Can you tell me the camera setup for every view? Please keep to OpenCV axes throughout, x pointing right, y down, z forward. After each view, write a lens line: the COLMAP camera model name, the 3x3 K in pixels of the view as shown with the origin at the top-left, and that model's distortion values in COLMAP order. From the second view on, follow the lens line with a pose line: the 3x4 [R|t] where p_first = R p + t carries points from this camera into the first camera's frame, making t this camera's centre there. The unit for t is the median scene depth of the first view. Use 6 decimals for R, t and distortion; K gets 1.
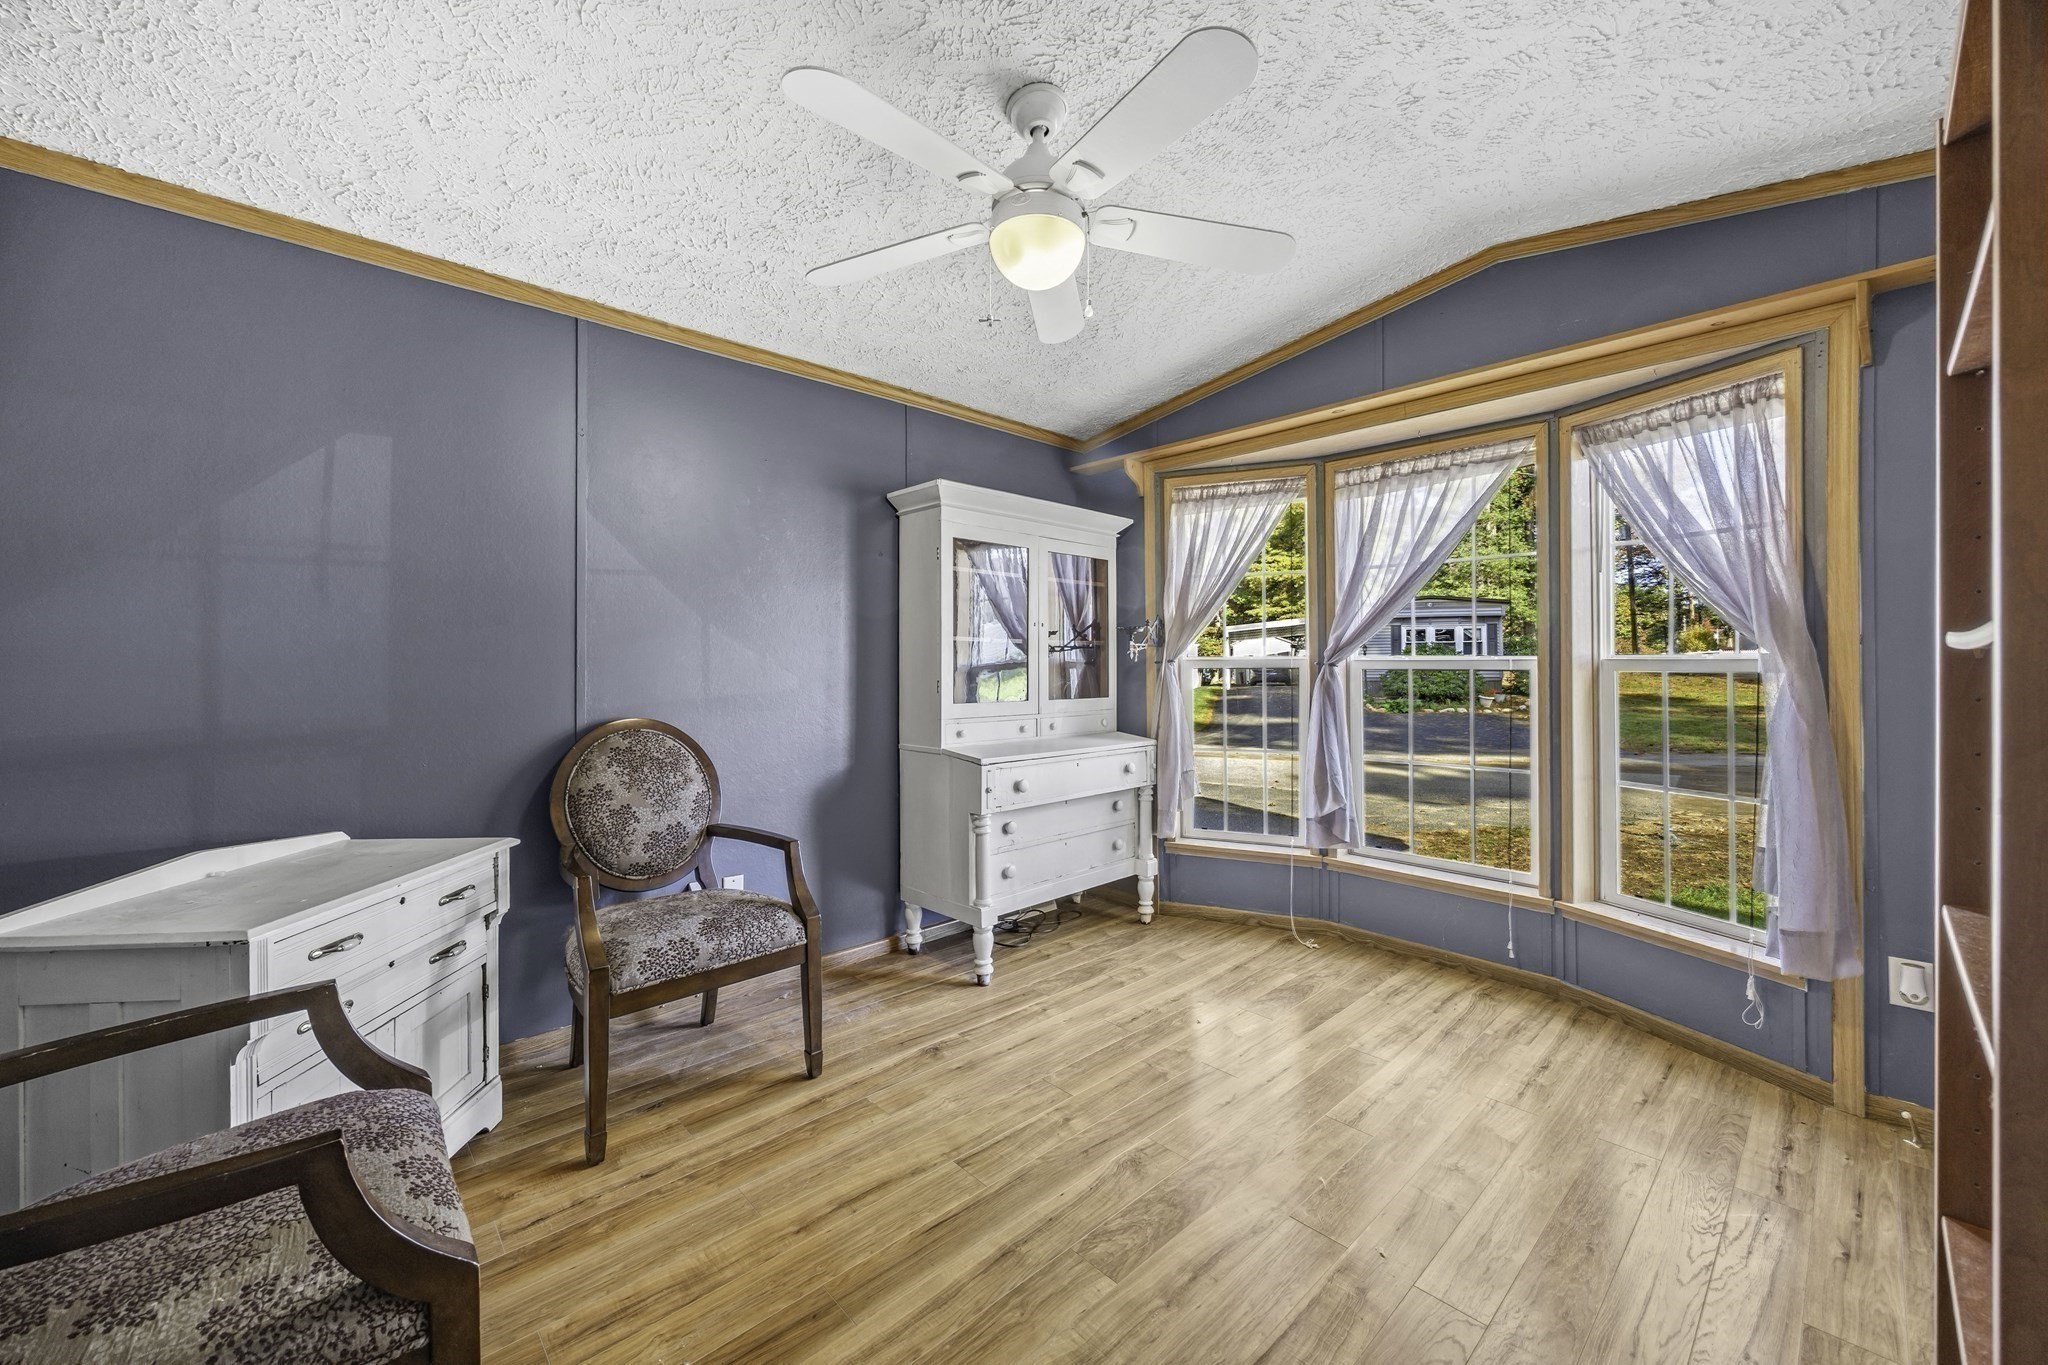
lens RADIAL K [[774.5, 0, 1024.6], [0, 774.5, 672.0], [0, 0, 1]] dist [-0.006526, 0.000485]
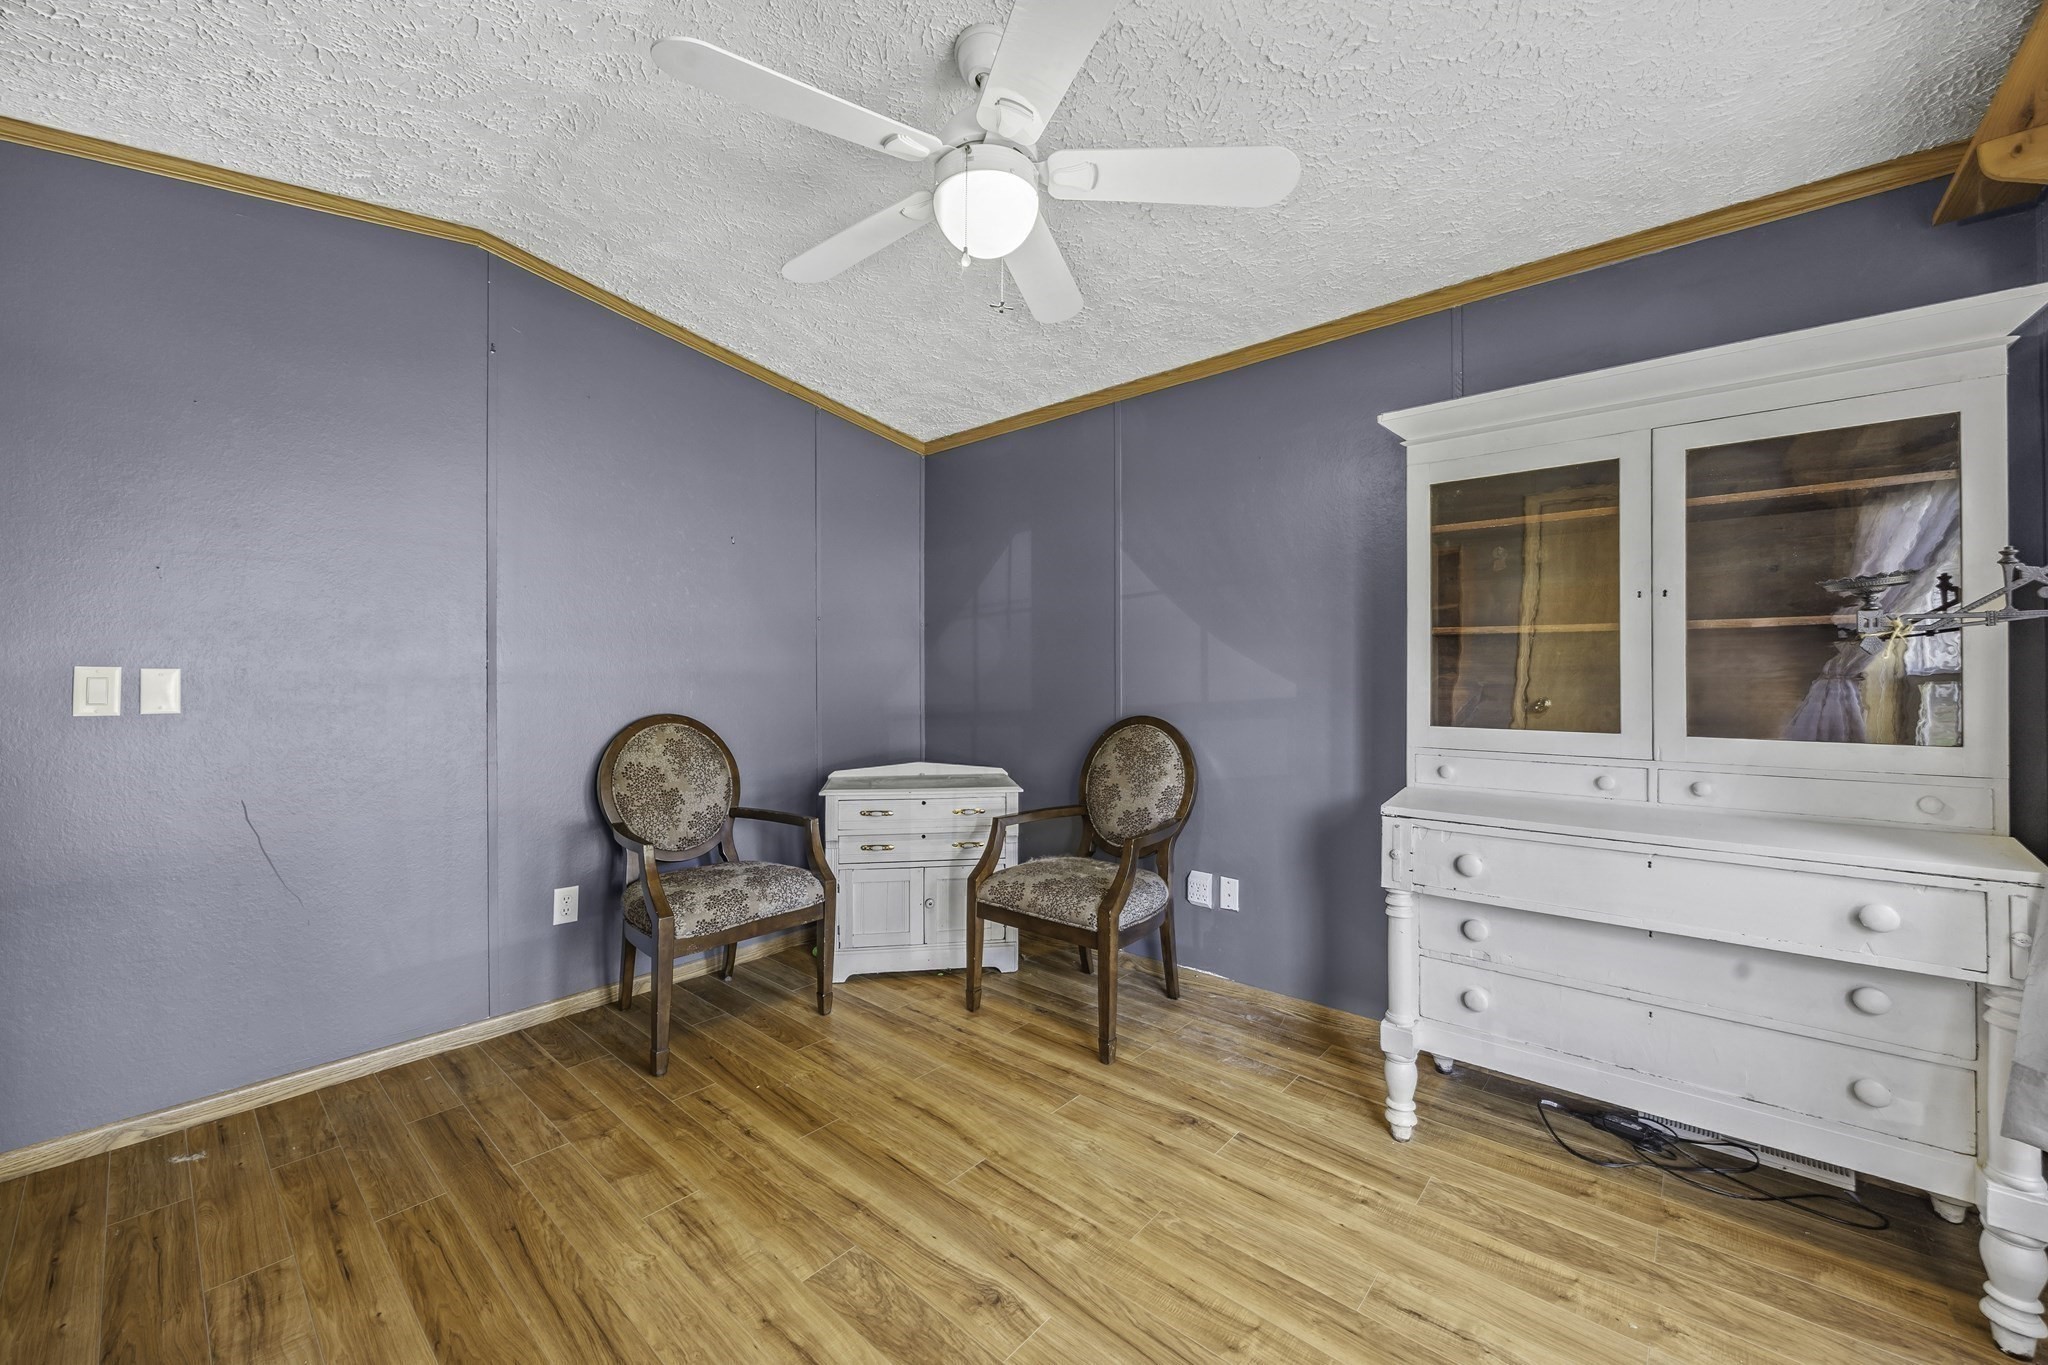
lens RADIAL K [[774.5, 0, 1024.9], [0, 774.5, 674.2], [0, 0, 1]] dist [-0.006526, 0.000485]
pose [[0.111449, 0.002458, -0.993767, 0.735076], [-0.004884, 0.999986, 0.001925, -0.007095], [0.993758, 0.004639, 0.111459, 0.743196]]
